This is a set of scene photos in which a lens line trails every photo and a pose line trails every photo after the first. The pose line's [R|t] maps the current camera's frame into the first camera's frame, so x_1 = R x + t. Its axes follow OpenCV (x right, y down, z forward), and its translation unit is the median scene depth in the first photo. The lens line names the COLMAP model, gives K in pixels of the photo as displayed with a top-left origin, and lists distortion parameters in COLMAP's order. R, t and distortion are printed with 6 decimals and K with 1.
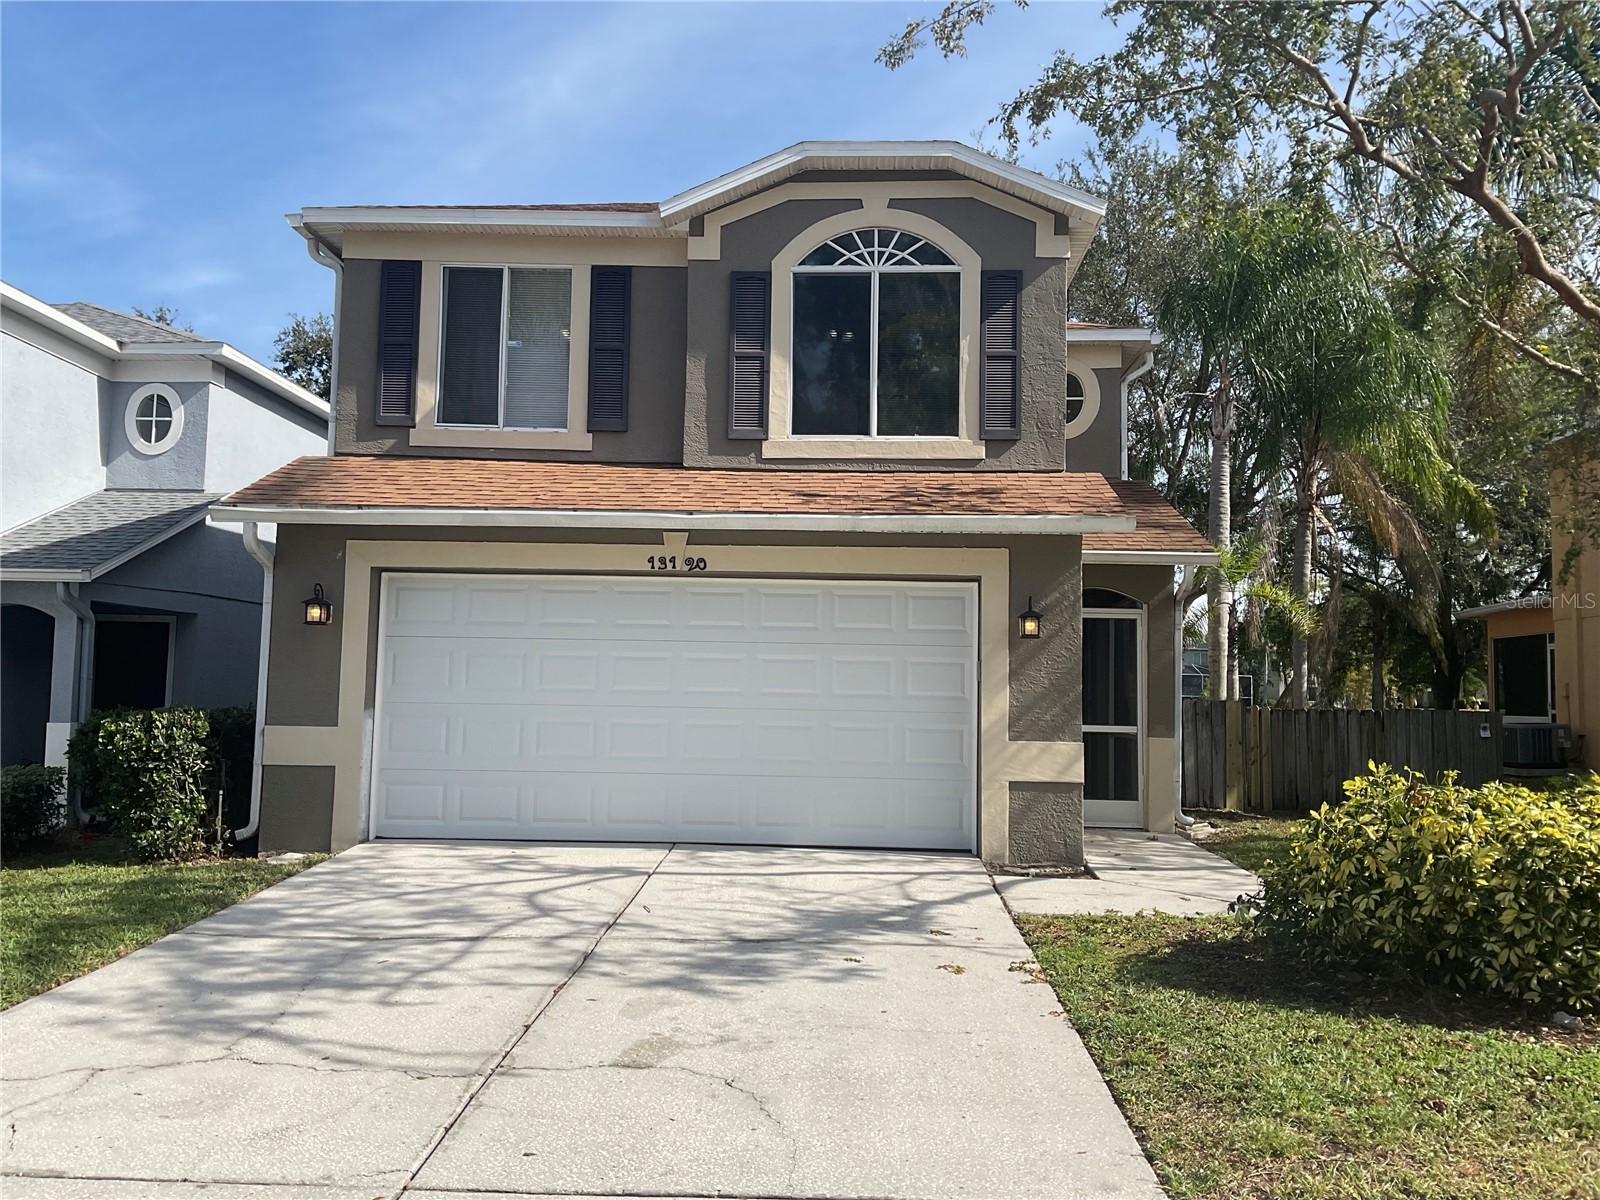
lens RADIAL K [[1334.1, 0, 802.5], [0, 1334.1, 600.9], [0, 0, 1]] dist [0.041956, -0.076060]
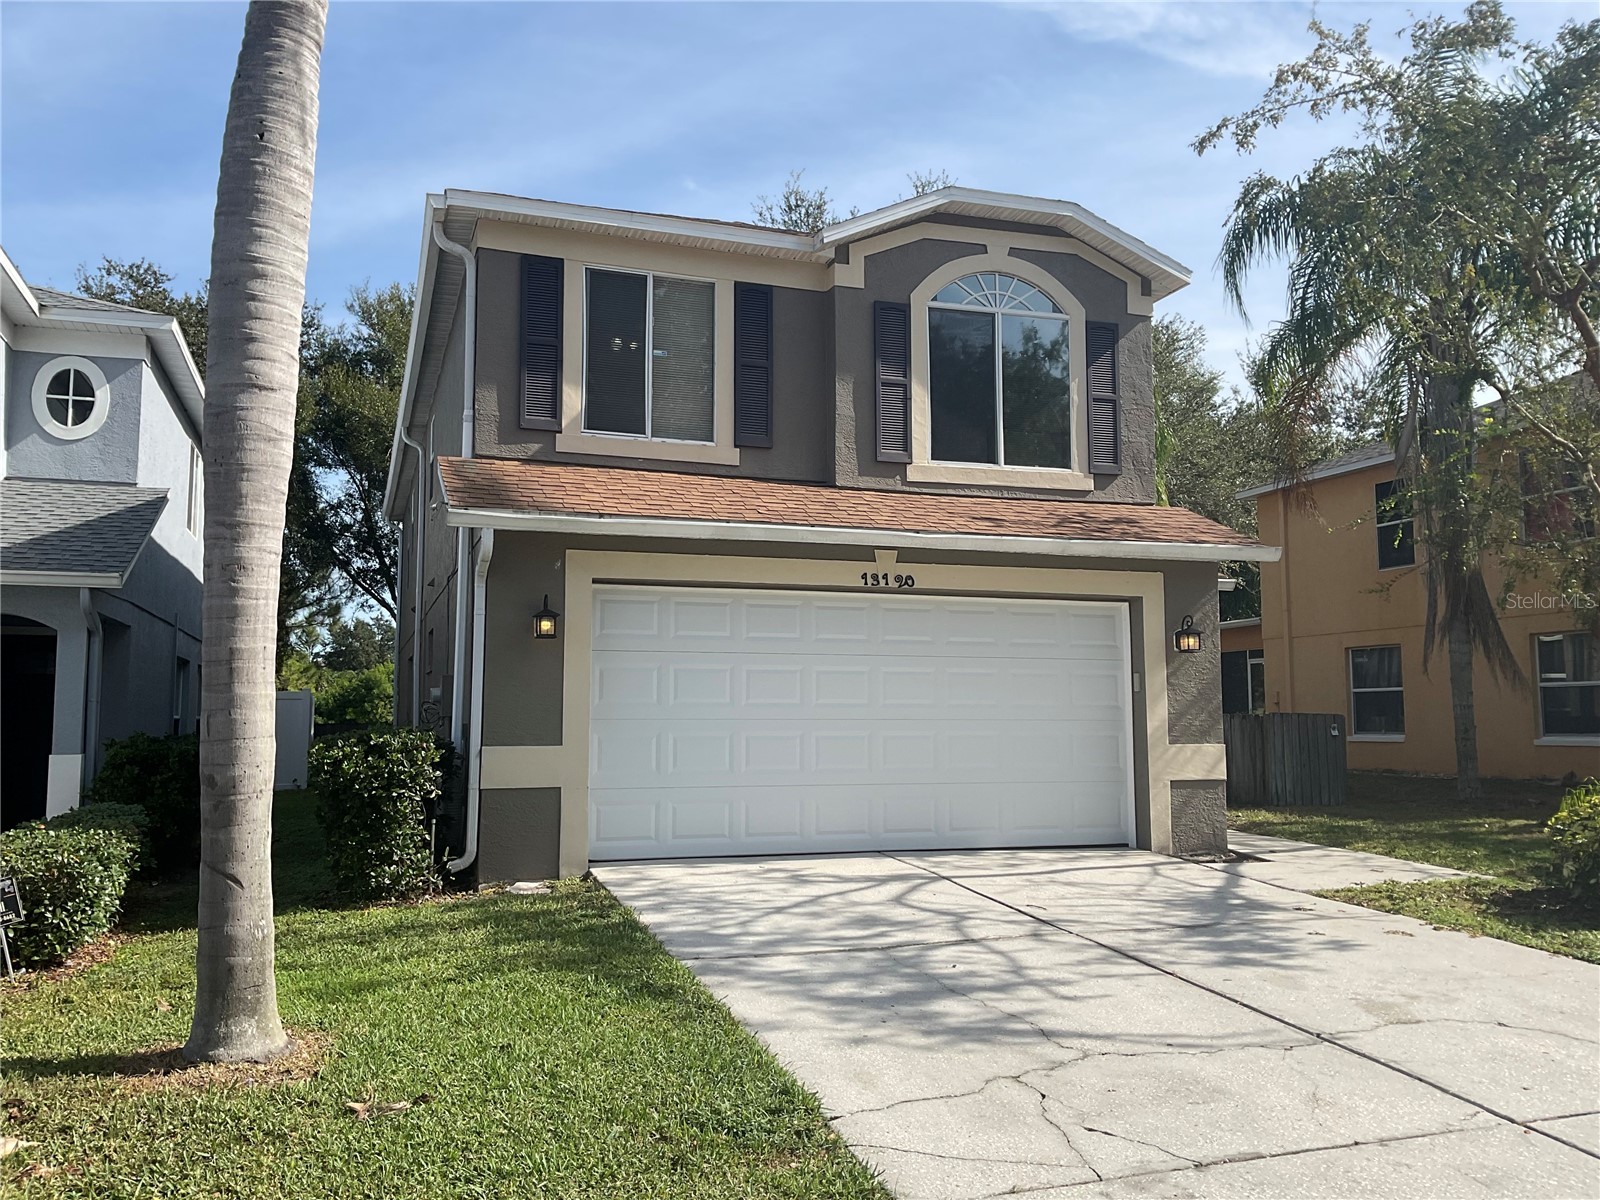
lens RADIAL K [[1334.1, 0, 789.6], [0, 1334.1, 596.7], [0, 0, 1]] dist [0.041956, -0.076060]
pose [[0.936166, 0.014405, 0.351263, -0.483112], [-0.008873, 0.999810, -0.017356, 0.002948], [-0.351446, 0.013131, 0.936116, 0.051750]]
